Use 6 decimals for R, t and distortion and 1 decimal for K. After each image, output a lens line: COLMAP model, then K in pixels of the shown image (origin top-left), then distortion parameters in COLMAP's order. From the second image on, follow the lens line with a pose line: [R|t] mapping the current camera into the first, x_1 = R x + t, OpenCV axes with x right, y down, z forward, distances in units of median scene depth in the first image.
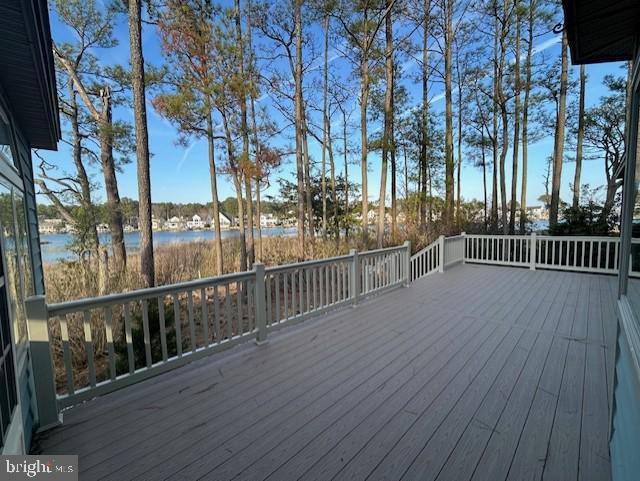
lens RADIAL K [[255.8, 0, 320.0], [0, 255.8, 240.5], [0, 0, 1]] dist [-0.000830, -0.000447]
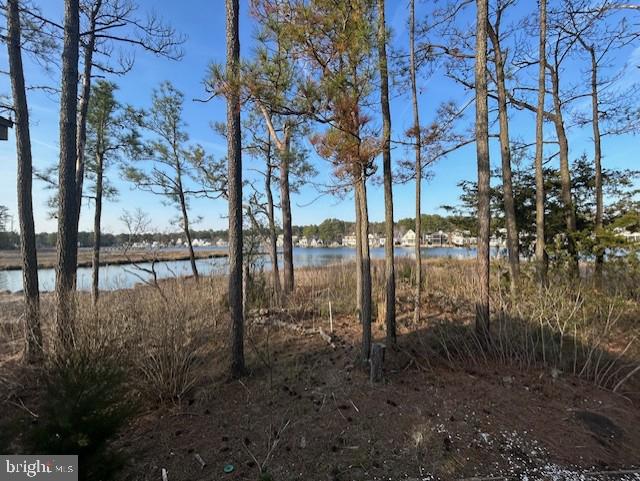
lens RADIAL K [[255.8, 0, 320.0], [0, 255.8, 240.5], [0, 0, 1]] dist [-0.000830, -0.000447]
pose [[0.753490, 0.013216, -0.657327, 0.015807], [-0.057568, 0.997284, -0.045938, -0.018214], [0.654935, 0.072455, 0.752204, 0.206171]]
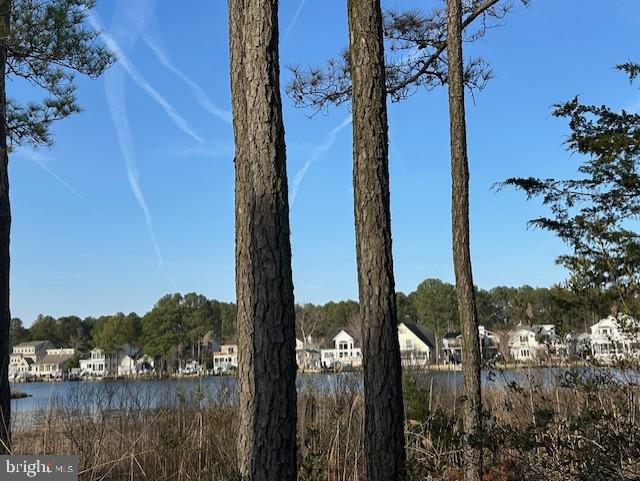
lens RADIAL K [[732.5, 0, 320.0], [0, 732.5, 240.5], [0, 0, 1]] dist [0.005477, -0.019854]
pose [[0.882099, -0.087403, -0.462885, -0.057898], [-0.017213, 0.975999, -0.217092, 0.032946], [0.470750, 0.199464, 0.859424, 0.334973]]
